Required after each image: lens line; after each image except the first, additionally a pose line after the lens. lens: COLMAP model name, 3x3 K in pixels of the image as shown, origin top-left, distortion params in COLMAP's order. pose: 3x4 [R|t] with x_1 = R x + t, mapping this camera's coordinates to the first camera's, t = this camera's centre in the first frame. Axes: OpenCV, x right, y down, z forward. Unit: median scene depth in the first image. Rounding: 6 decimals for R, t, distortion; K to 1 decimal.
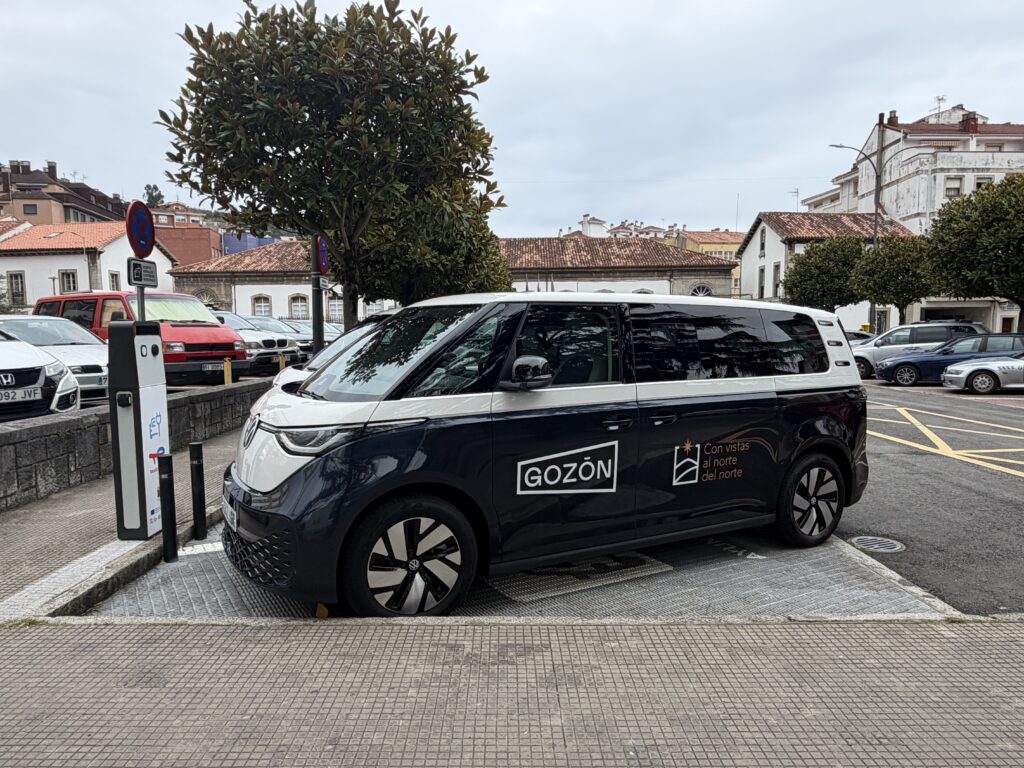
lens RADIAL K [[695.8, 0, 509.7], [0, 695.8, 391.8], [0, 0, 1]] dist [-0.000971, 0.000376]
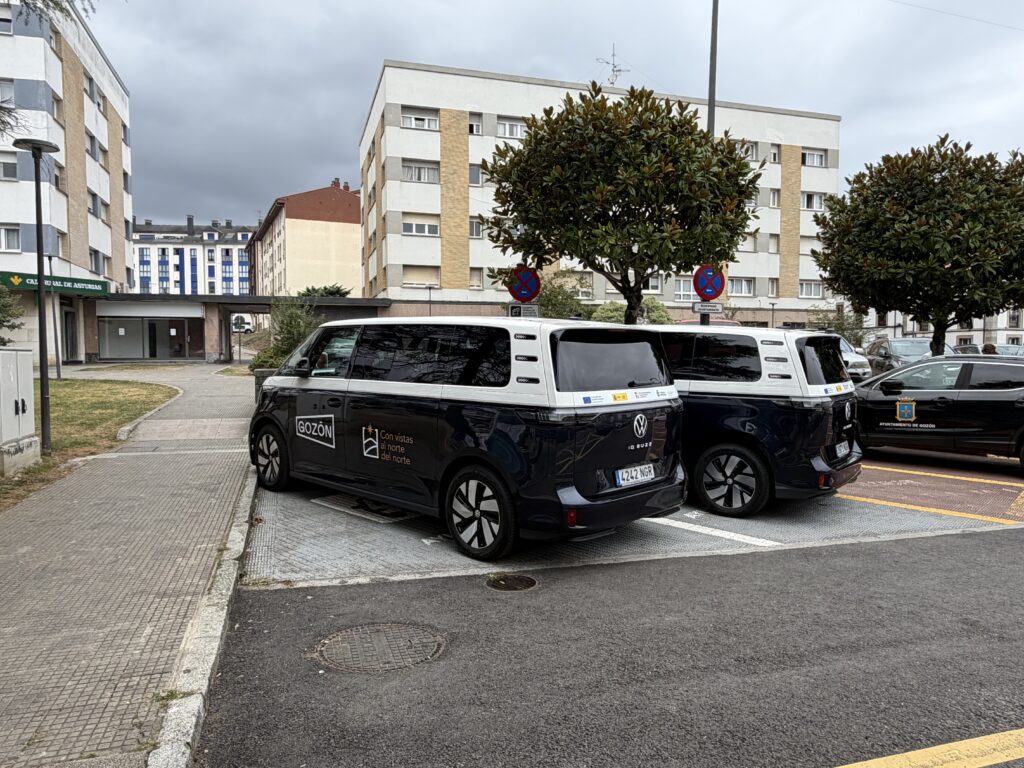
lens RADIAL K [[695.8, 0, 512.2], [0, 695.8, 389.2], [0, 0, 1]] dist [-0.000971, 0.000376]
pose [[0.288571, 0.057675, -0.955720, 1.156010], [-0.094969, 0.994986, 0.031370, -0.048120], [0.952737, 0.081711, 0.292601, 0.609818]]
